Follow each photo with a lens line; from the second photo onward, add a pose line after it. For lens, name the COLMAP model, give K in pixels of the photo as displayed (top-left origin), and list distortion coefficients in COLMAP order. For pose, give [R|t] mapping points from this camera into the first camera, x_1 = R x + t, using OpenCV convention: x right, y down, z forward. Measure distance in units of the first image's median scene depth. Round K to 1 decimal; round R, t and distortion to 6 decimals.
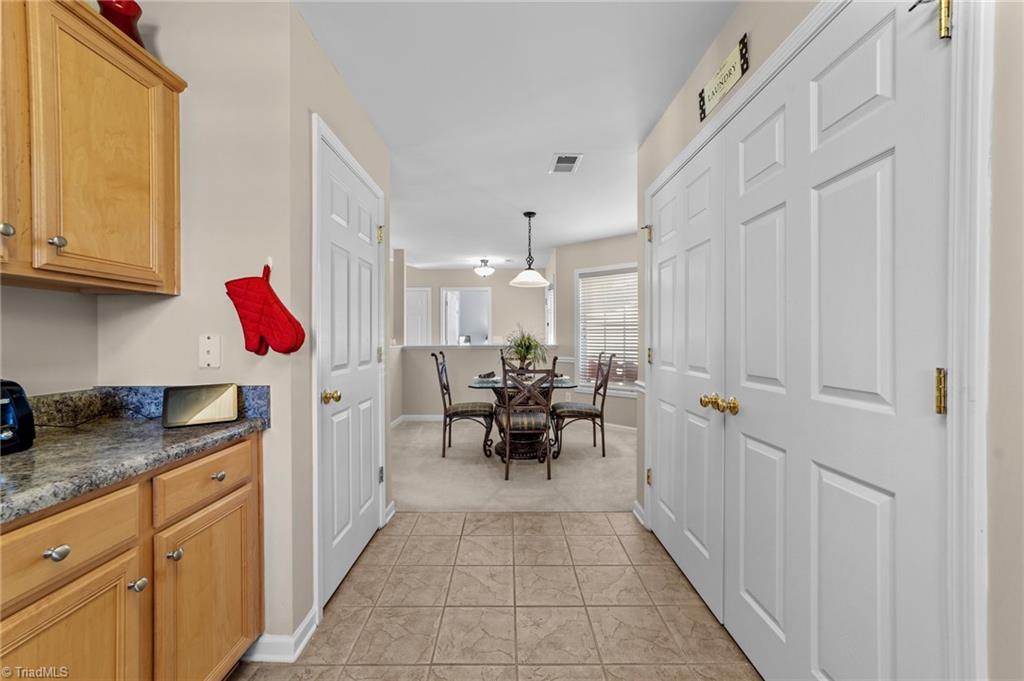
lens RADIAL K [[394.1, 0, 511.6], [0, 394.1, 338.5], [0, 0, 1]] dist [-0.010921, 0.005397]
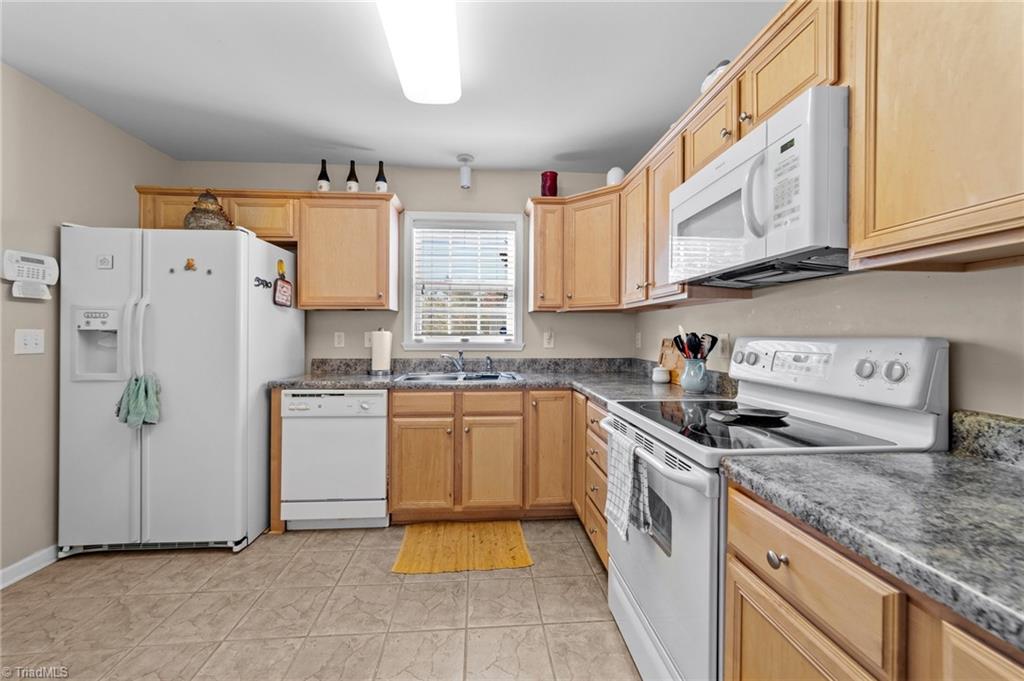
lens RADIAL K [[394.1, 0, 506.0], [0, 394.1, 333.0], [0, 0, 1]] dist [-0.010921, 0.005397]
pose [[-0.997037, -0.003336, -0.076852, -0.235853], [-0.003646, 0.999986, 0.003896, -0.004164], [0.076838, 0.004164, -0.997035, 1.054814]]
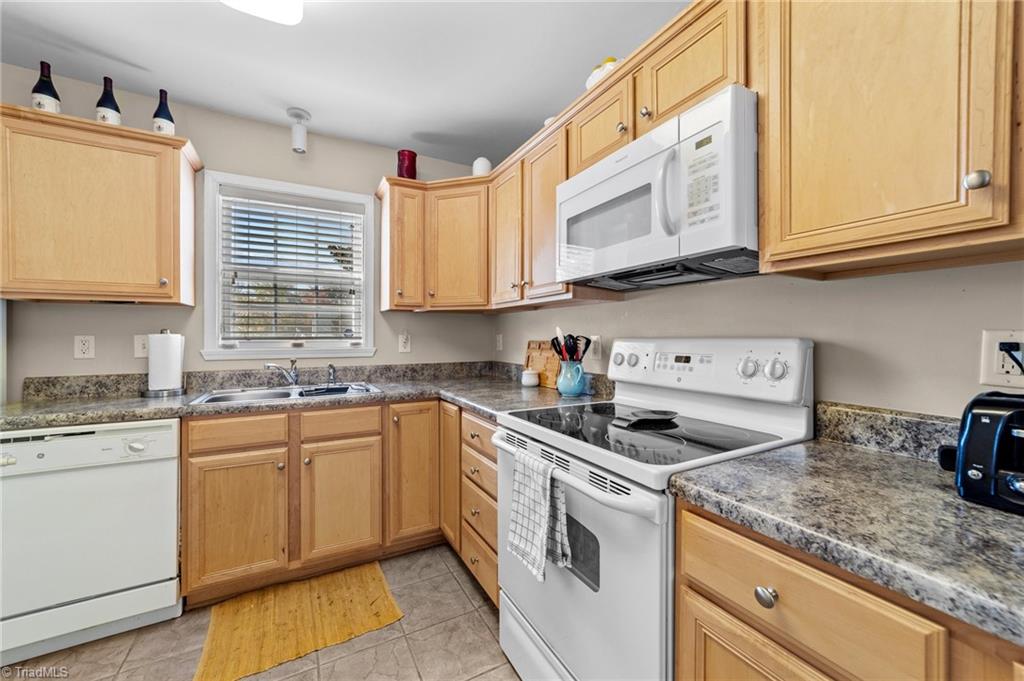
lens RADIAL K [[394.1, 0, 506.4], [0, 394.1, 335.8], [0, 0, 1]] dist [-0.010921, 0.005397]
pose [[-0.878443, 0.000612, -0.477847, -0.155479], [-0.001312, 0.999992, 0.003693, -0.003247], [0.477846, 0.003871, -0.878435, 0.812424]]
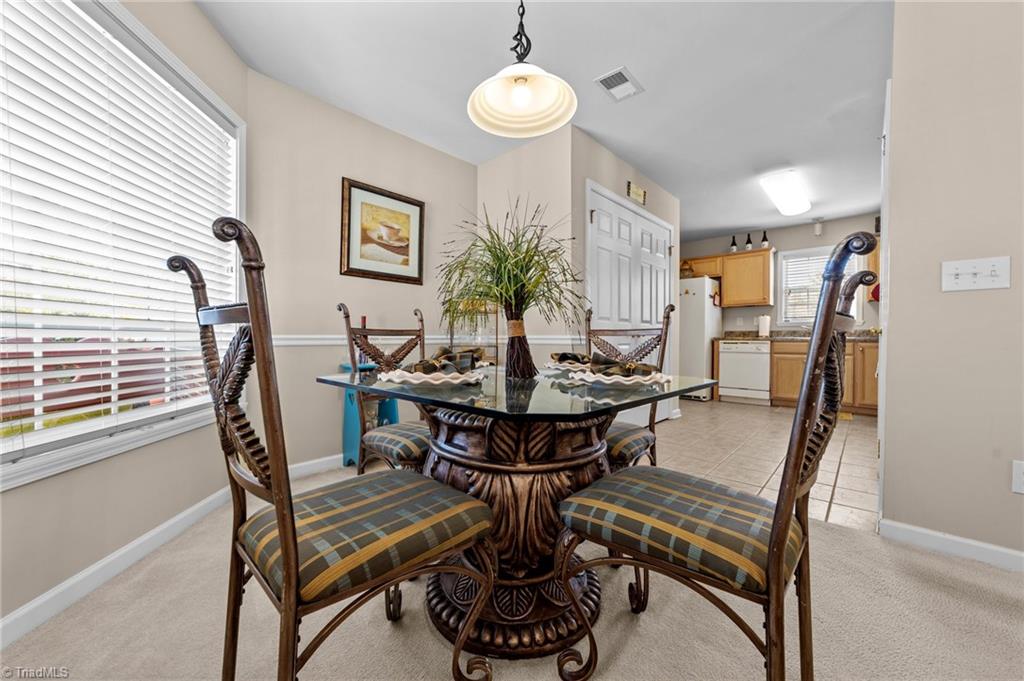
lens RADIAL K [[394.1, 0, 508.9], [0, 394.1, 339.2], [0, 0, 1]] dist [-0.010921, 0.005397]
pose [[-0.735468, -0.006671, 0.677527, -0.555288], [-0.002370, 0.999971, 0.007273, 0.212290], [-0.677555, 0.003744, -0.735462, 3.750935]]
